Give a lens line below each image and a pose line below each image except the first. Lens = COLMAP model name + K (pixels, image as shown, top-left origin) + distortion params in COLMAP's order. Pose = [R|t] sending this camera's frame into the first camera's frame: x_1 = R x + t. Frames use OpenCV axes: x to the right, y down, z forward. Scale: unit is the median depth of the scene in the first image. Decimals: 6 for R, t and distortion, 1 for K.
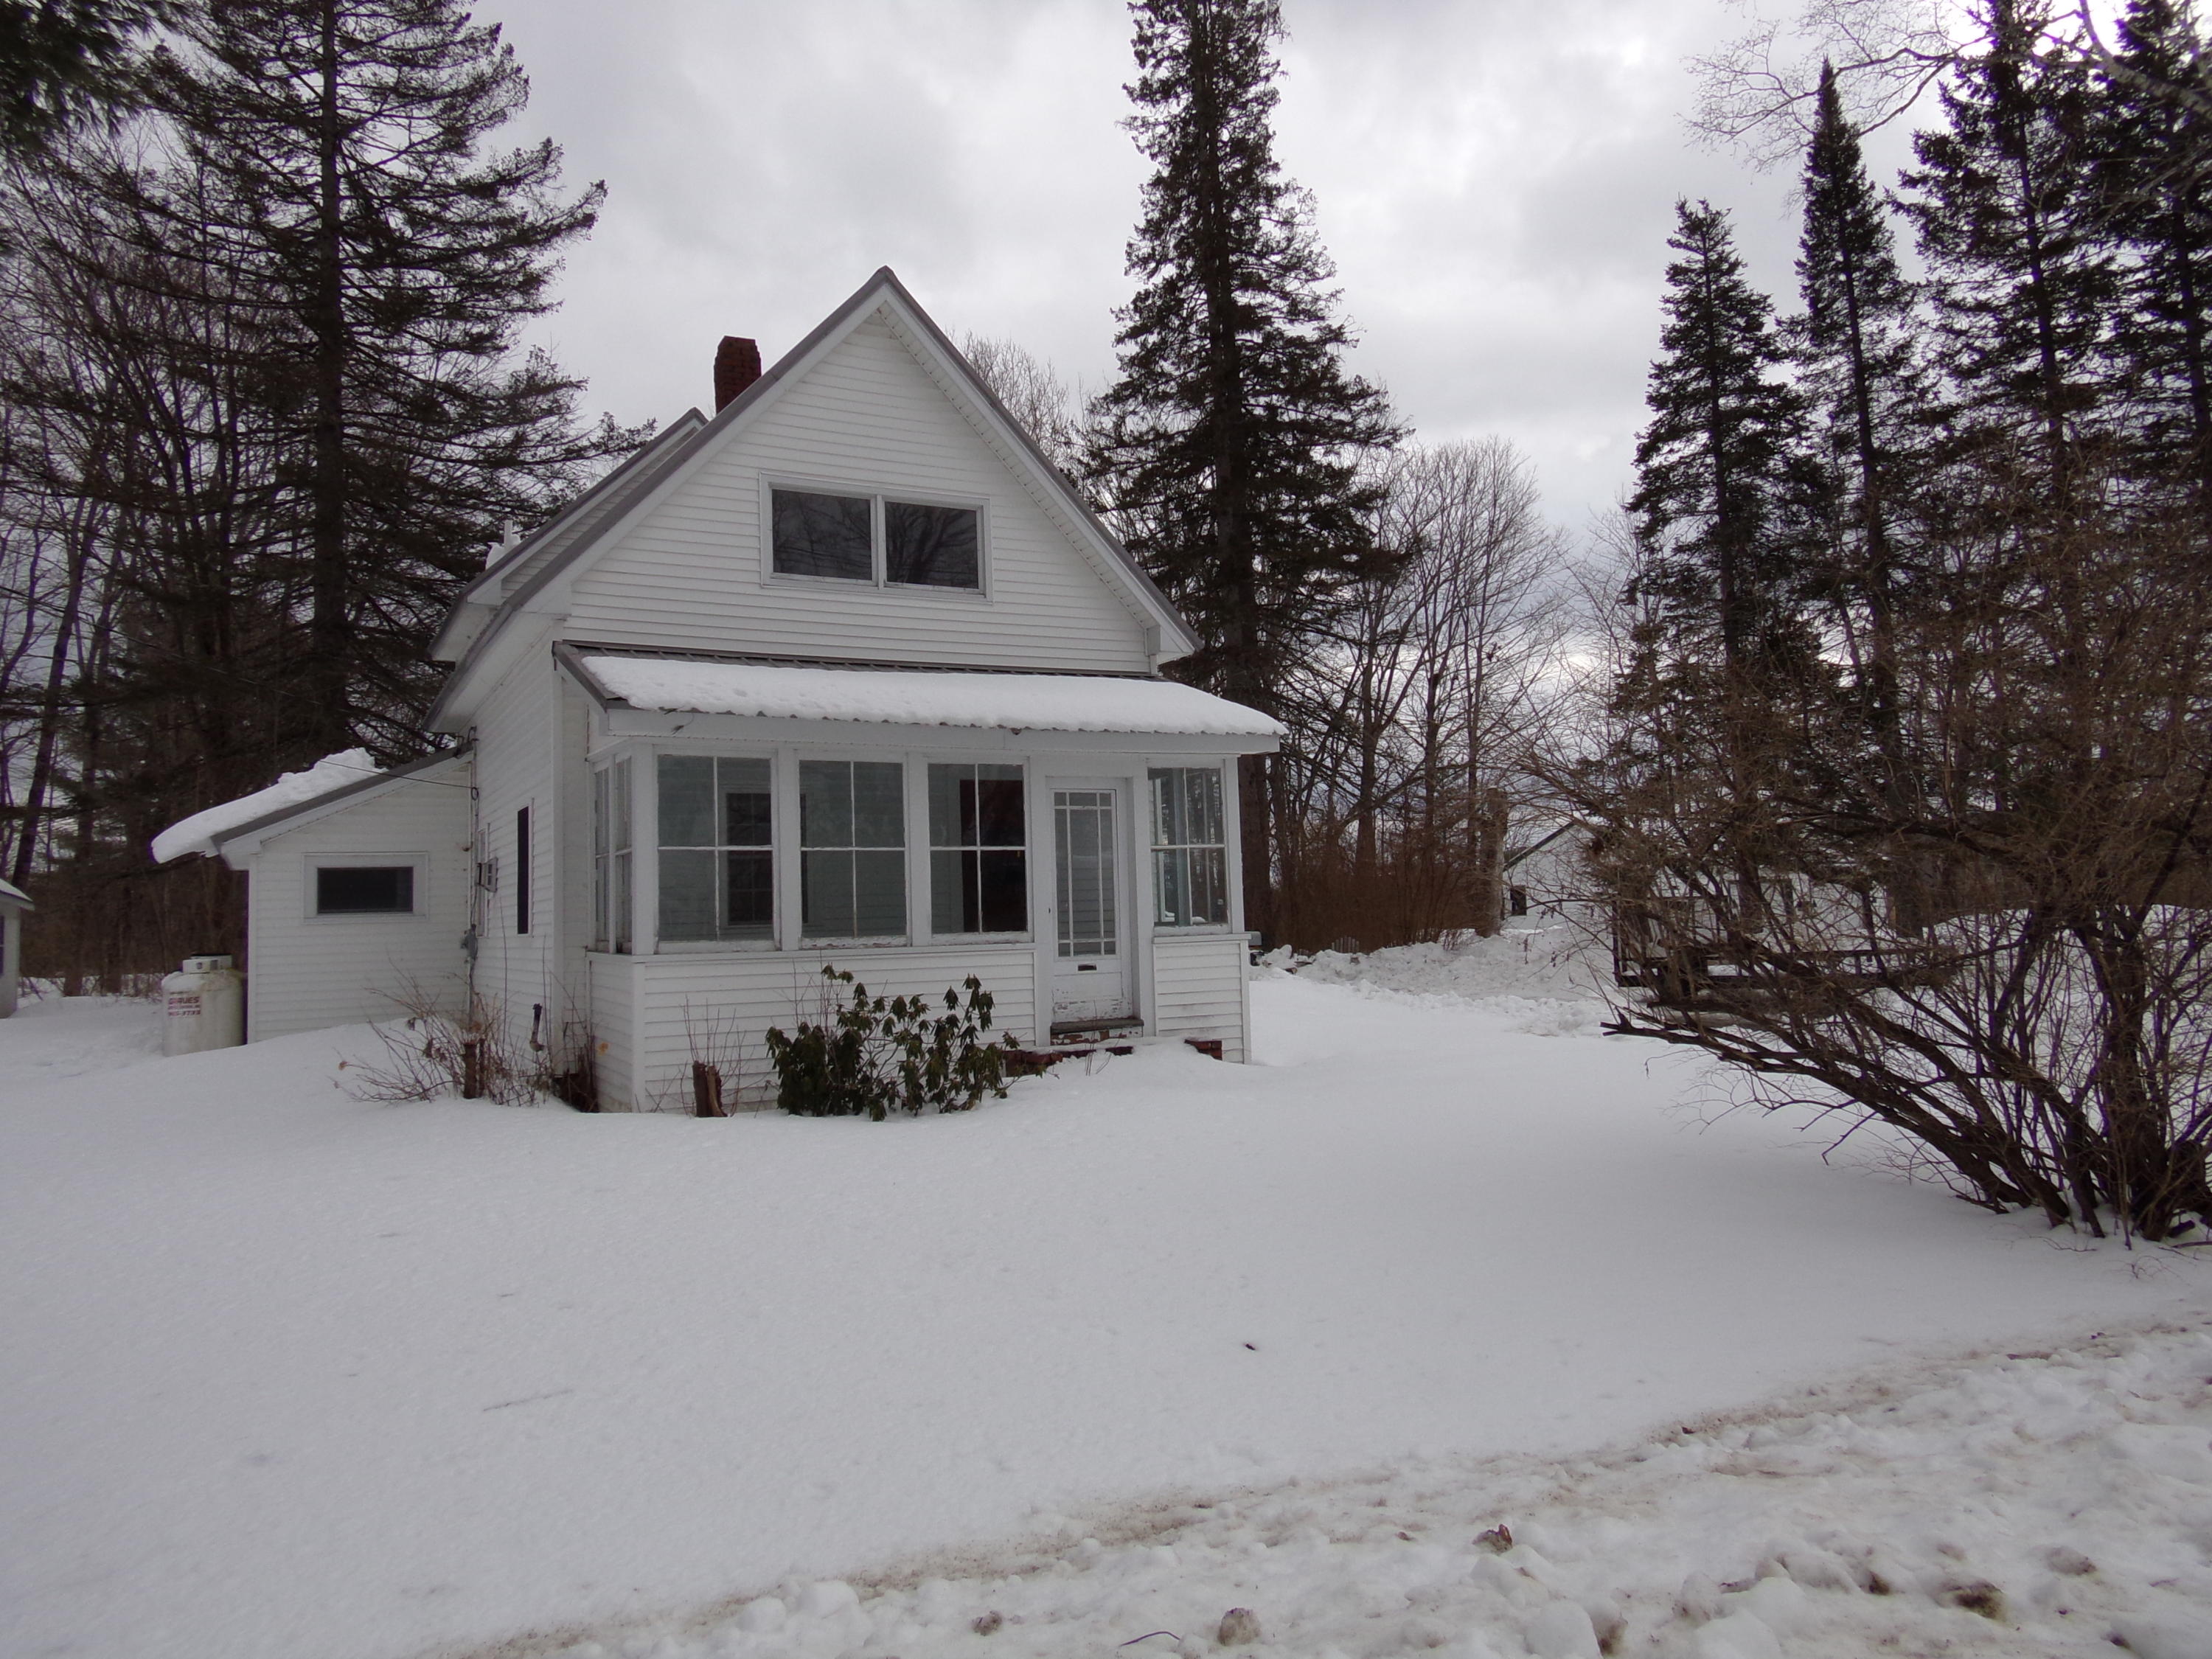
lens RADIAL K [[1548.2, 0, 1099.0], [0, 1548.2, 814.3], [0, 0, 1]] dist [0.001692, -0.002341]
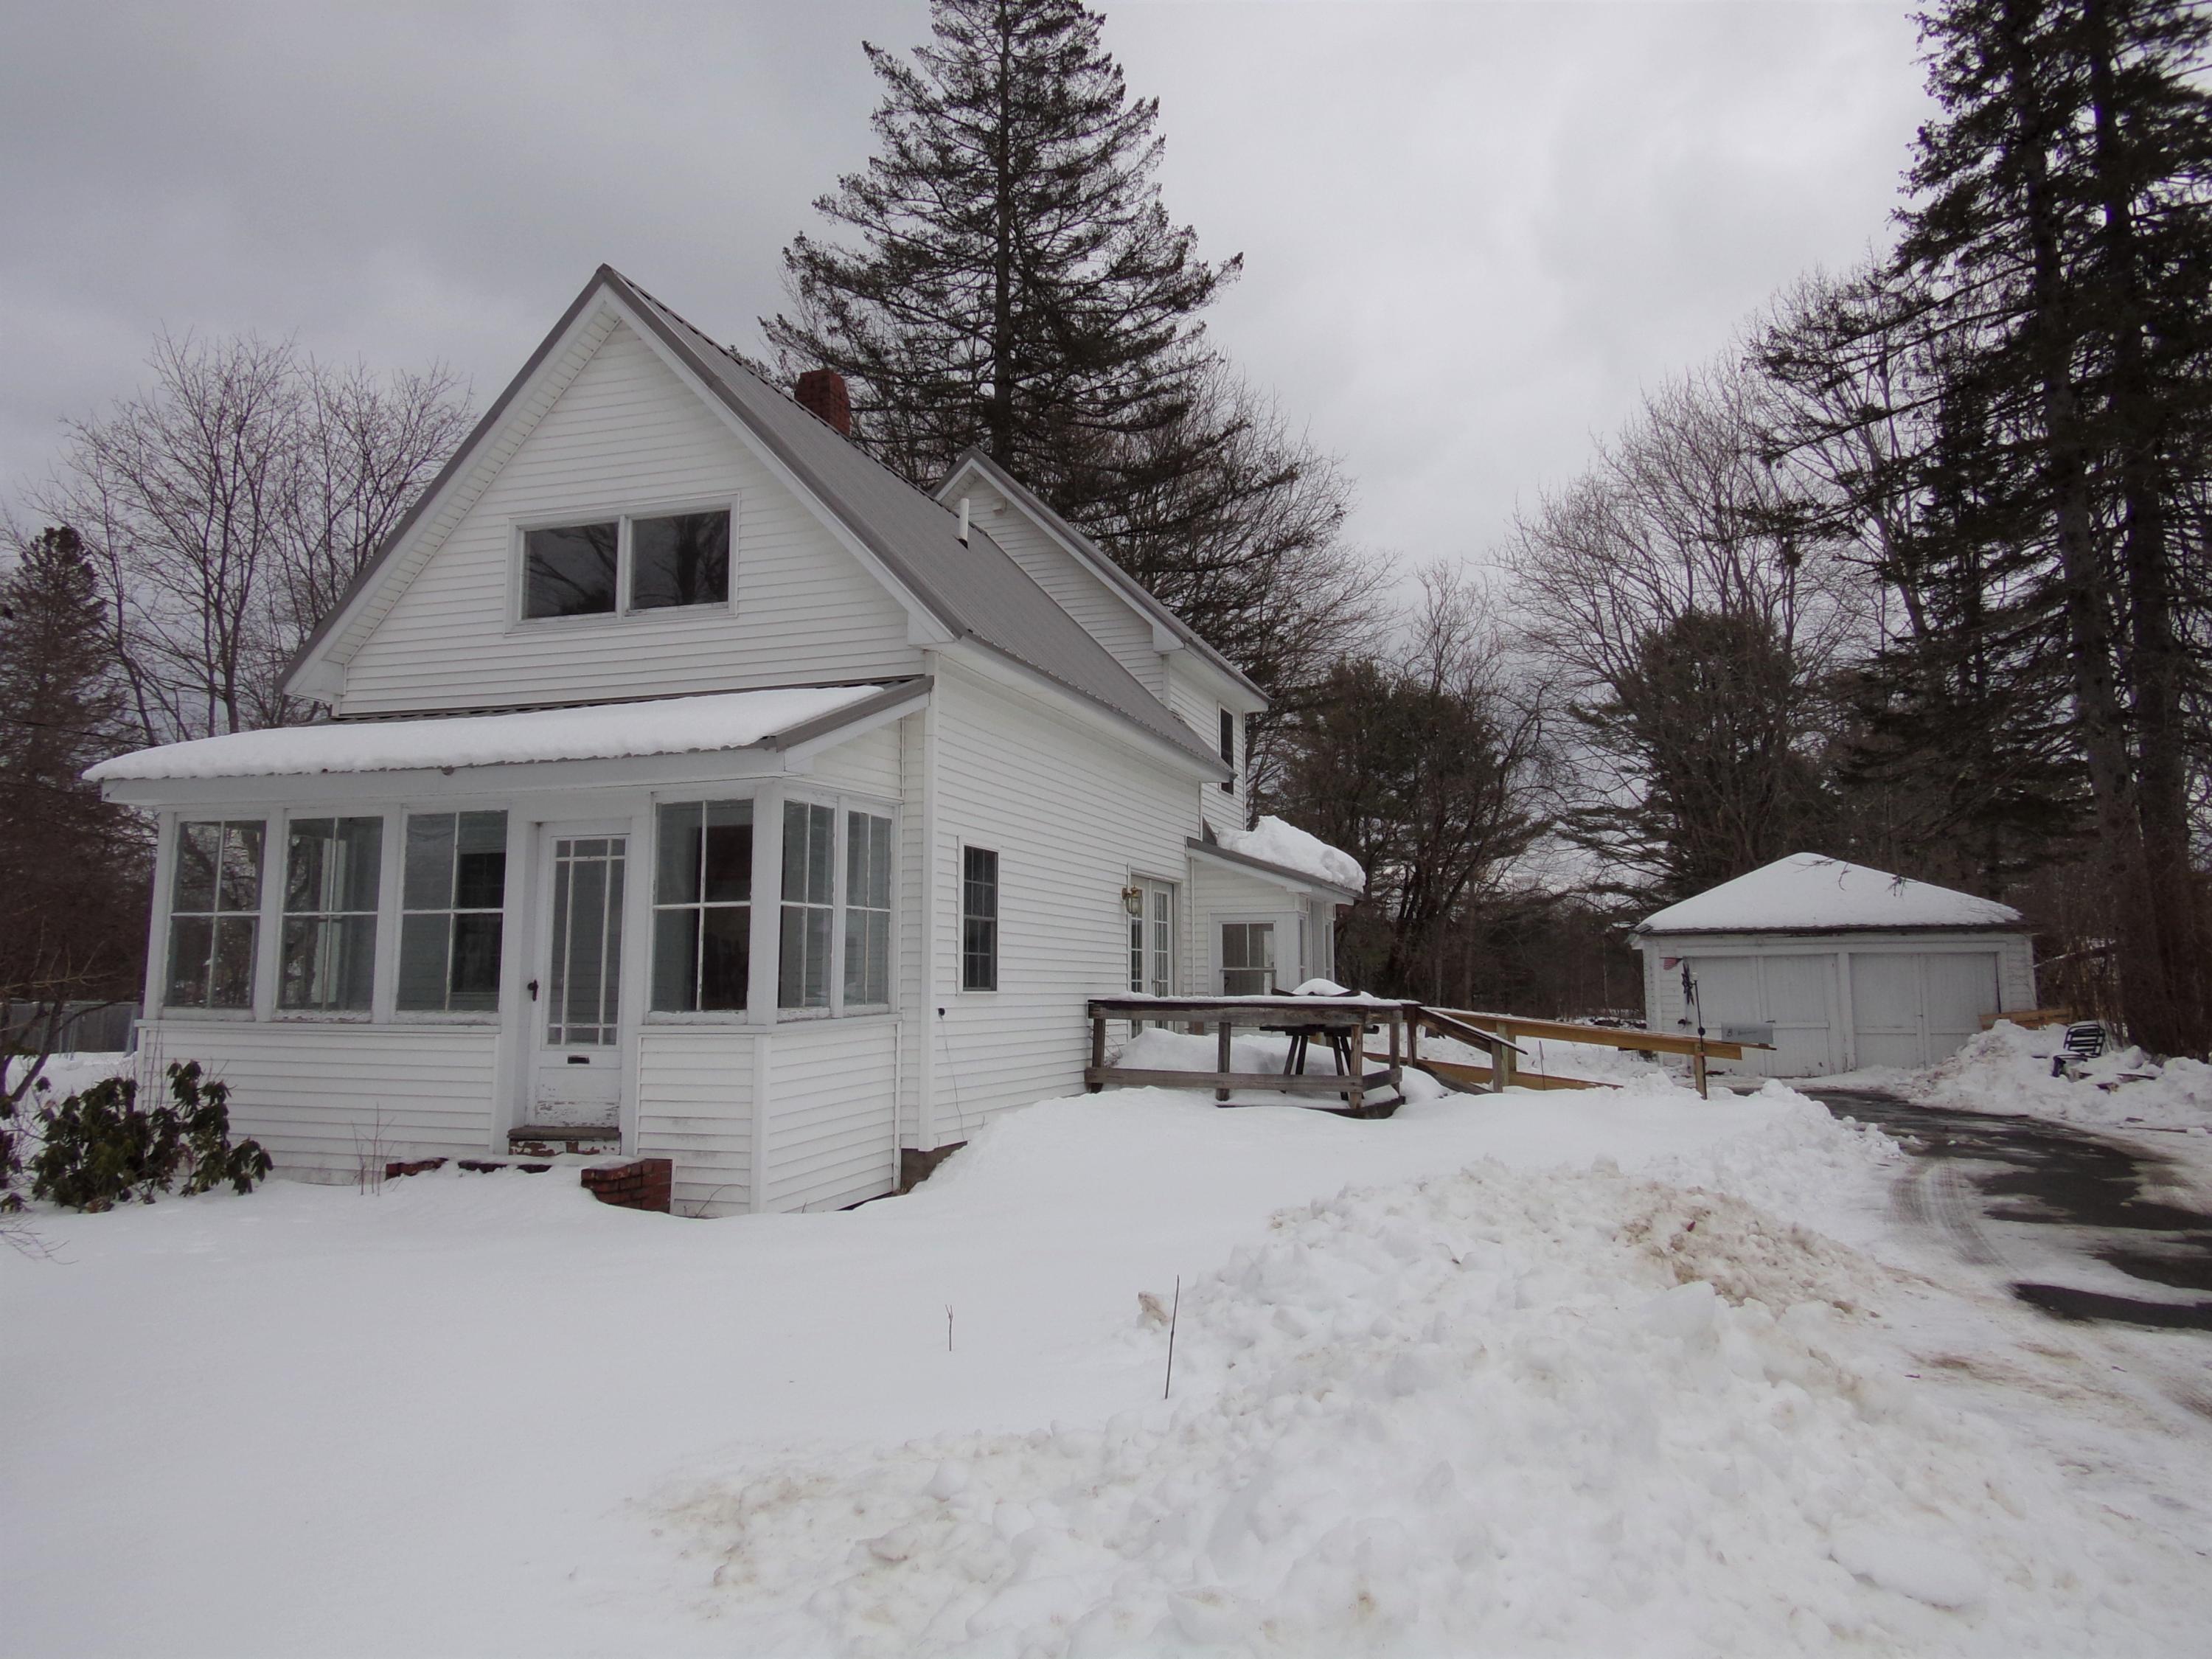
lens RADIAL K [[1548.2, 0, 1099.0], [0, 1548.2, 814.3], [0, 0, 1]] dist [0.001692, -0.002341]
pose [[0.697288, -0.051946, -0.714906, 0.740267], [0.026915, 0.998565, -0.046306, 0.016929], [0.716285, 0.013047, 0.697686, 0.624969]]
